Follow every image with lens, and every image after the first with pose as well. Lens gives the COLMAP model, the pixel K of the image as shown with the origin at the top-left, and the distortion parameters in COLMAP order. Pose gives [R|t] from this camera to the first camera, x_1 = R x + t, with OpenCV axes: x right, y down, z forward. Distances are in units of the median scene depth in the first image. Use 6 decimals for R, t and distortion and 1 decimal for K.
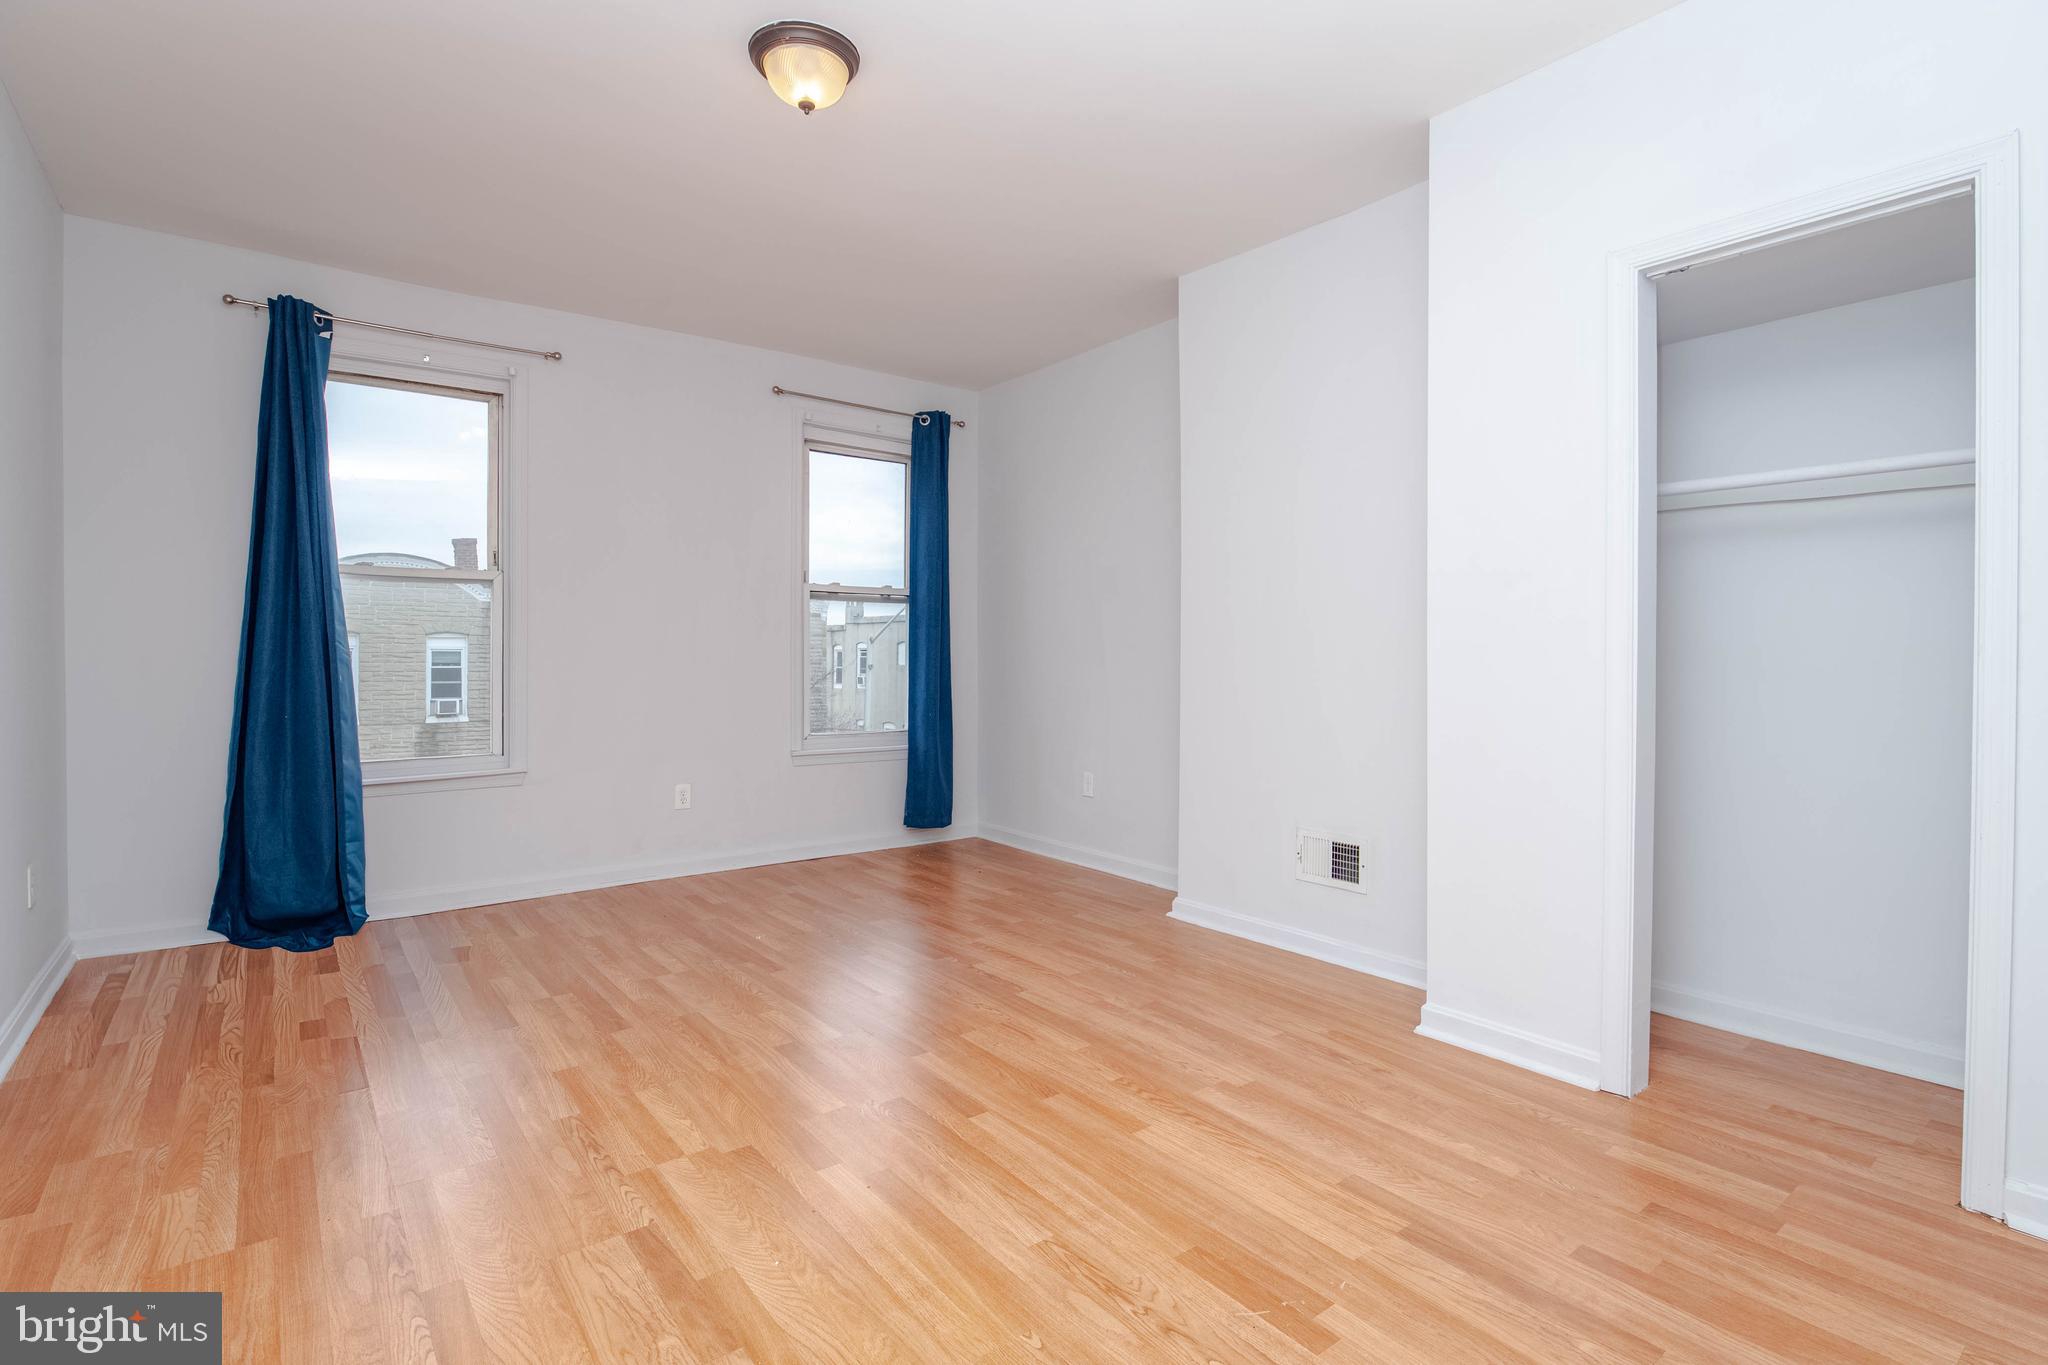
lens RADIAL K [[968.5, 0, 1022.0], [0, 968.5, 671.7], [0, 0, 1]] dist [0.002695, -0.006753]
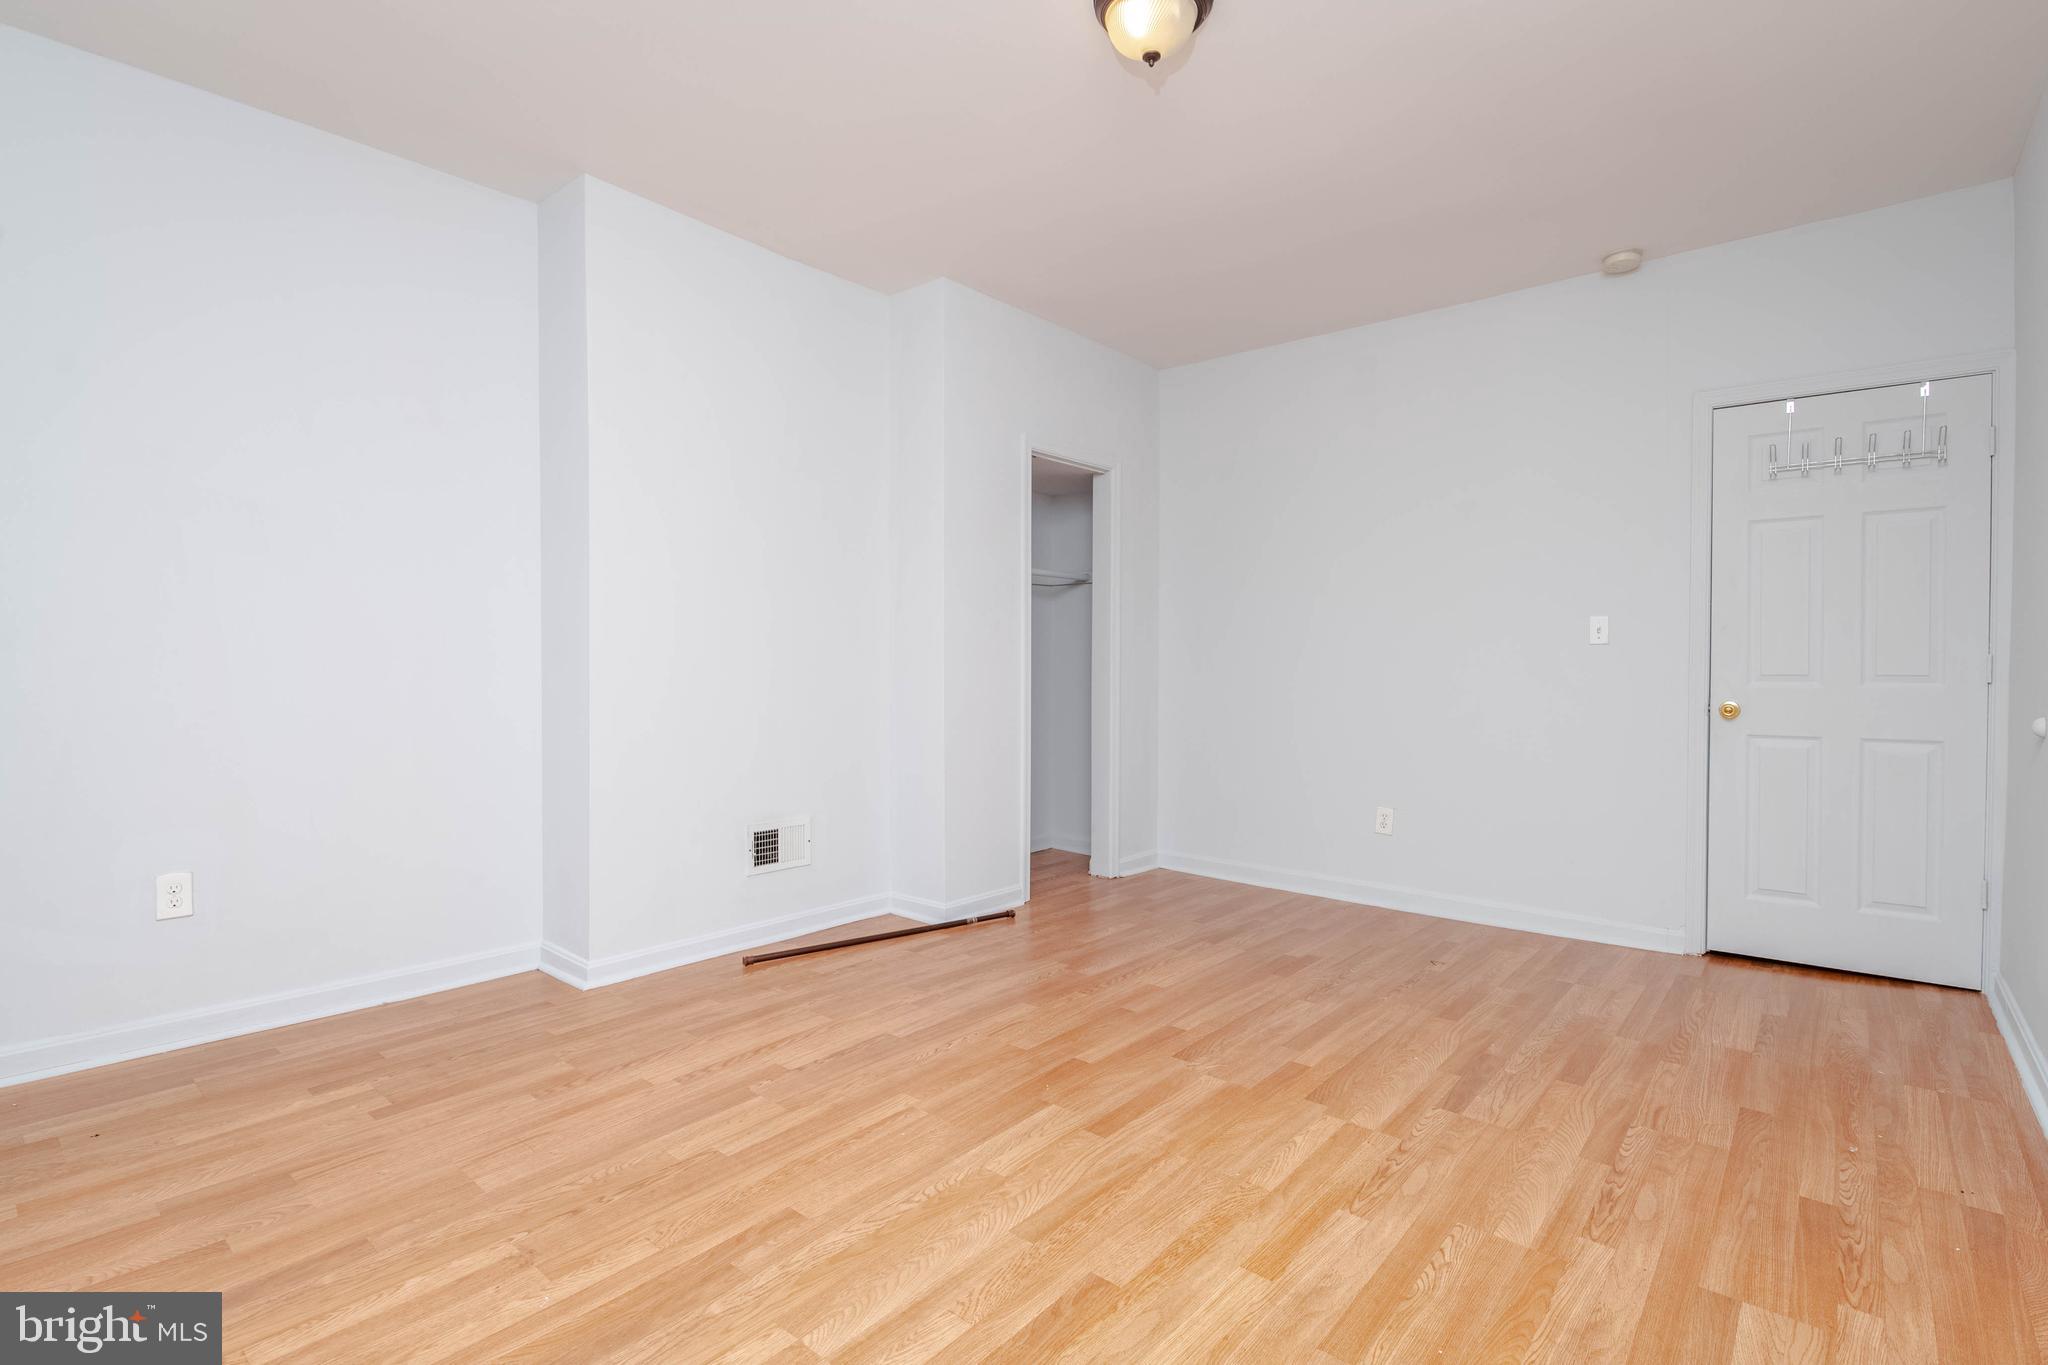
lens RADIAL K [[968.5, 0, 1037.9], [0, 968.5, 666.7], [0, 0, 1]] dist [0.002695, -0.006753]
pose [[-0.212121, -0.008224, 0.977209, -0.833466], [0.009426, 0.999901, 0.010461, -0.015258], [-0.977198, 0.011430, -0.212023, 0.980207]]
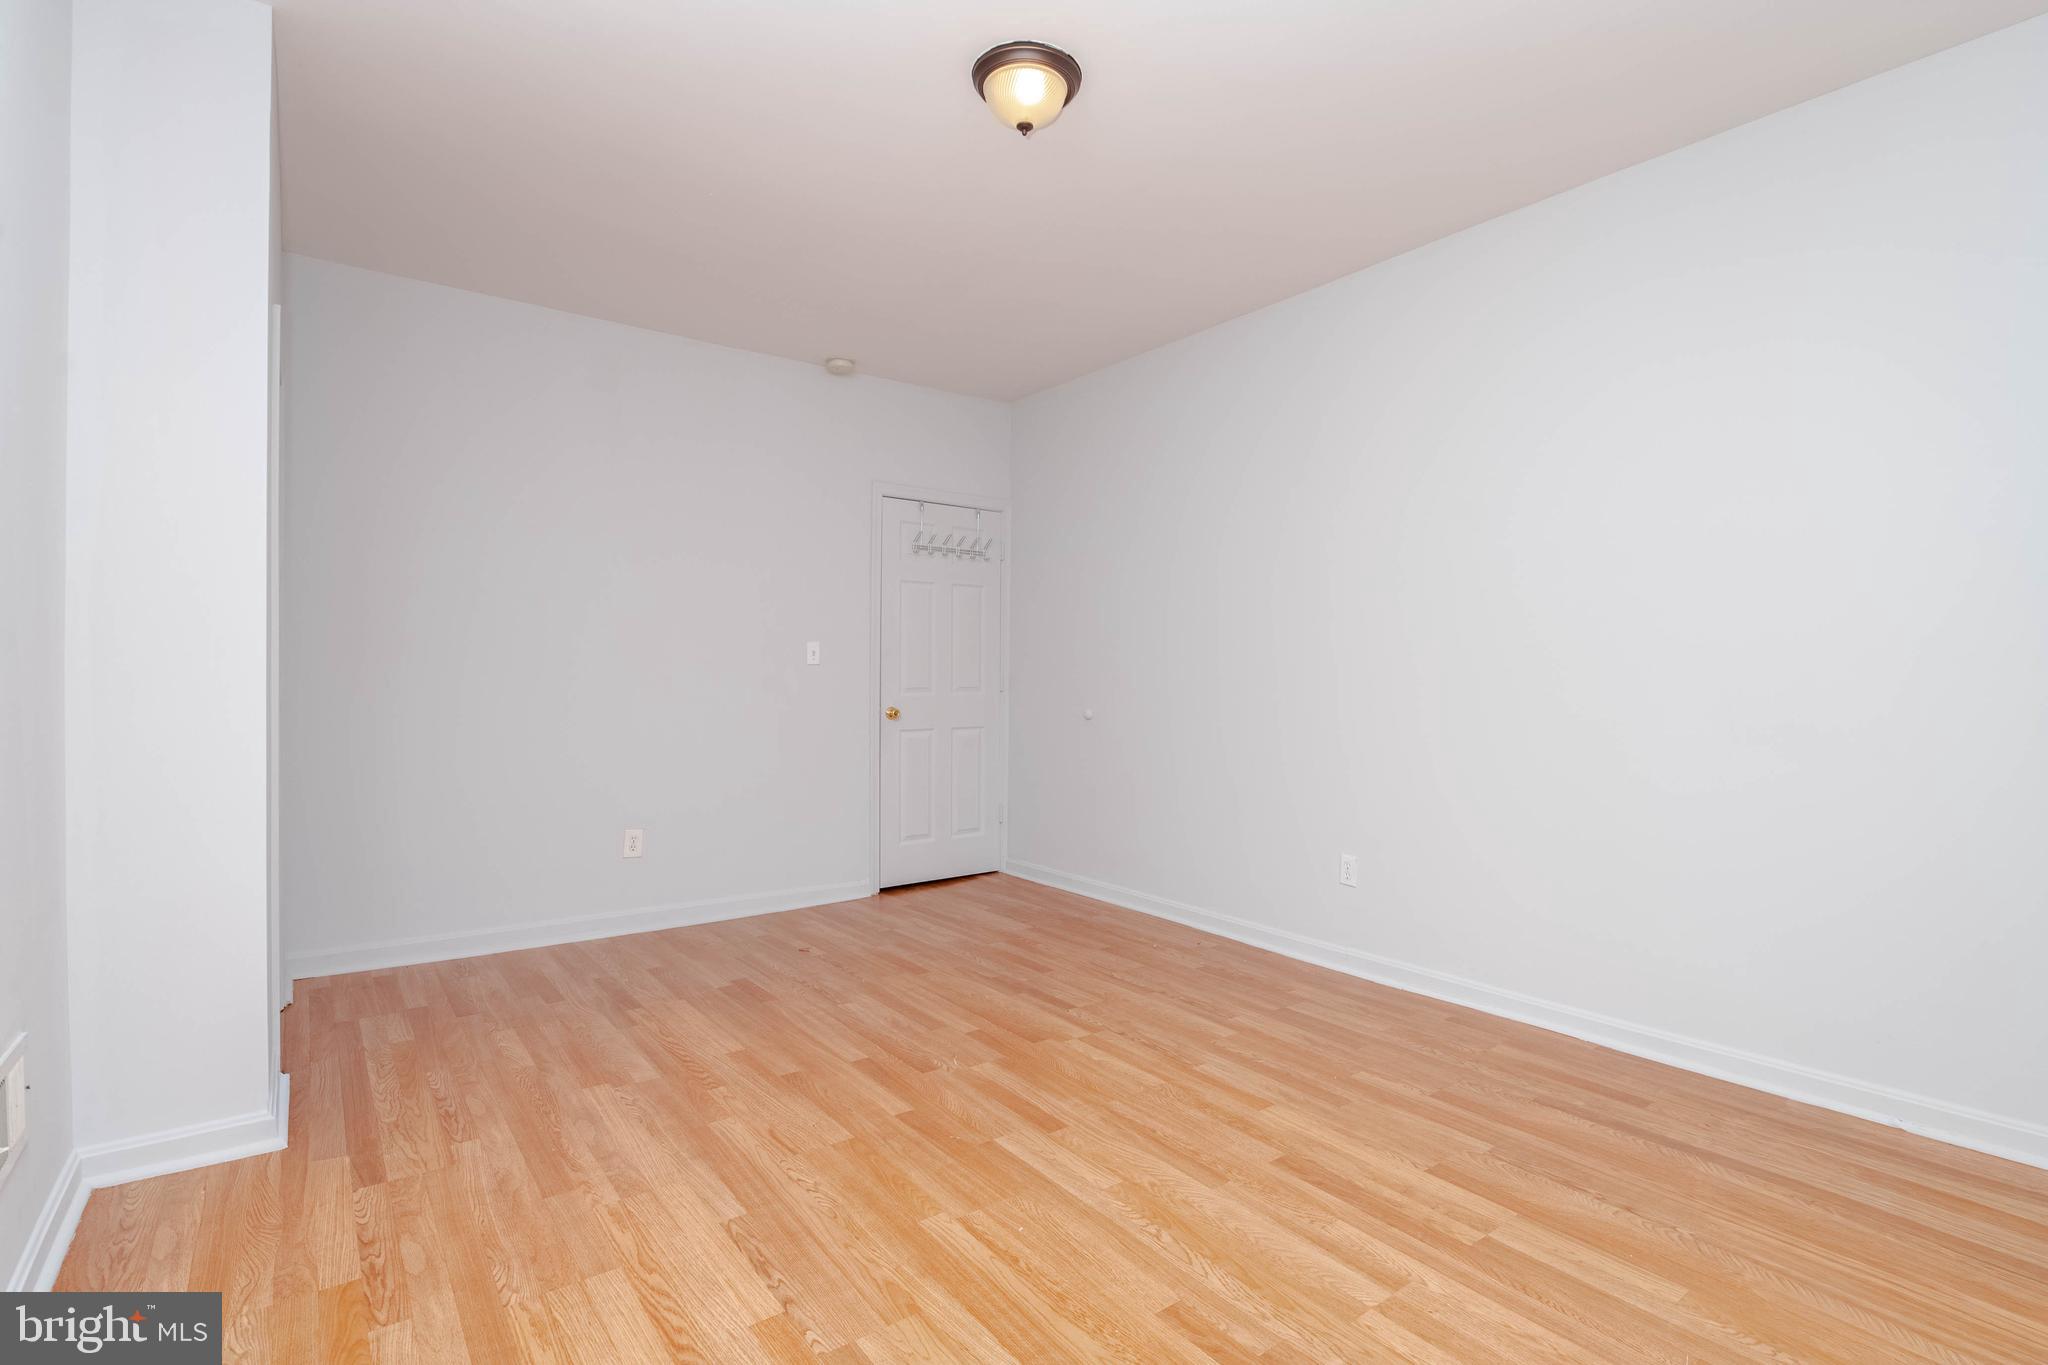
lens RADIAL K [[968.5, 0, 1028.4], [0, 968.5, 681.0], [0, 0, 1]] dist [0.002695, -0.006753]
pose [[-0.999900, -0.007649, 0.011926, -0.182108], [-0.007437, 0.999814, 0.017783, -0.027113], [-0.012060, 0.017693, -0.999771, 1.503138]]
